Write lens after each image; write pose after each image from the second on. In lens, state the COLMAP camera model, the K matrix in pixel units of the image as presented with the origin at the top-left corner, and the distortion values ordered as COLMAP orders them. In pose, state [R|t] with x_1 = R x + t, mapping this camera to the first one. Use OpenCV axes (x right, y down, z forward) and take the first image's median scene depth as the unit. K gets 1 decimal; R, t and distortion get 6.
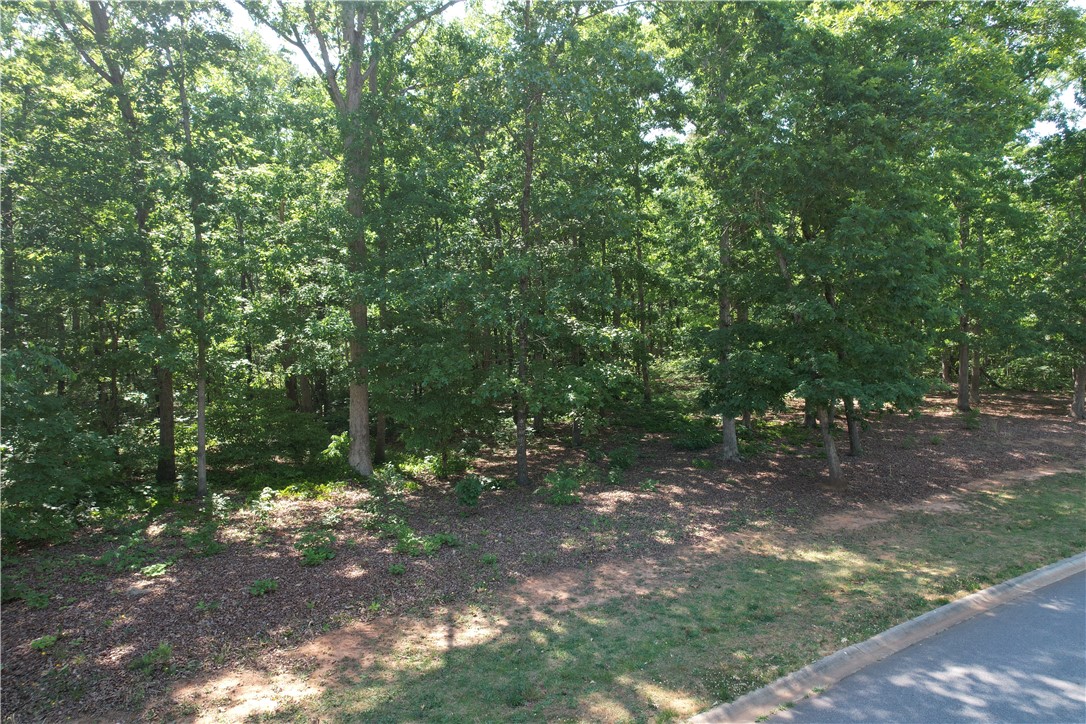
lens RADIAL K [[690.7, 0, 547.9], [0, 690.7, 357.7], [0, 0, 1]] dist [-0.079282, 0.063889]
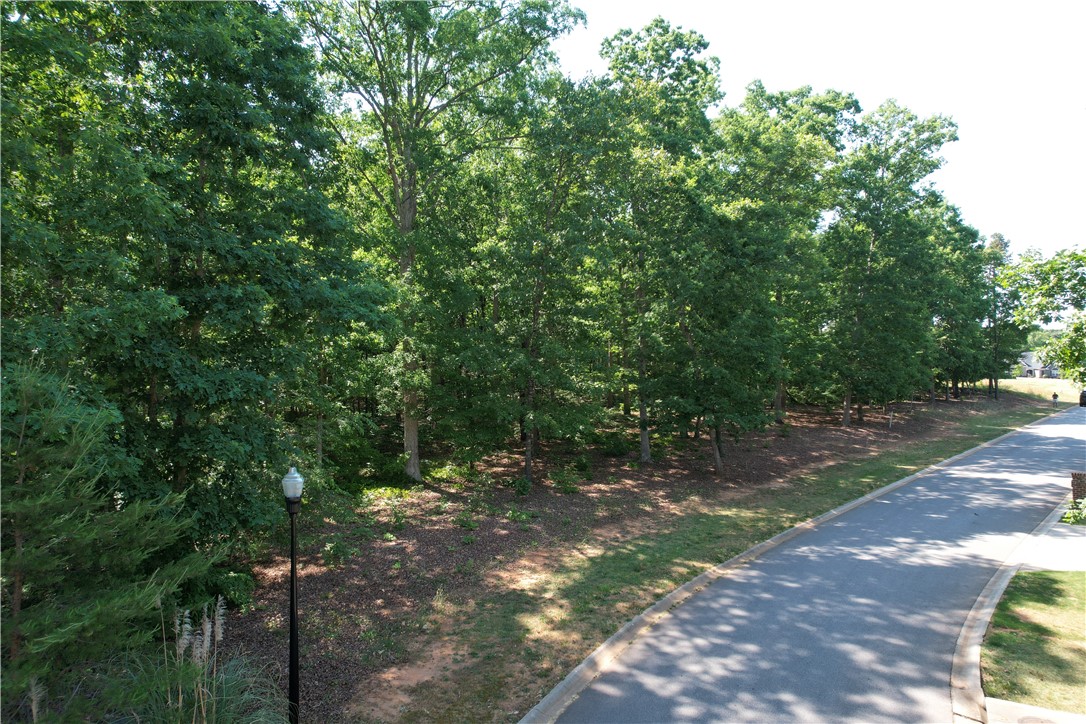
lens RADIAL K [[690.7, 0, 547.9], [0, 690.7, 357.7], [0, 0, 1]] dist [-0.079282, 0.063889]
pose [[0.966719, 0.005580, 0.255778, -0.426244], [-0.003900, 0.999967, -0.007075, -0.088521], [-0.255809, 0.005842, 0.966710, -0.525253]]
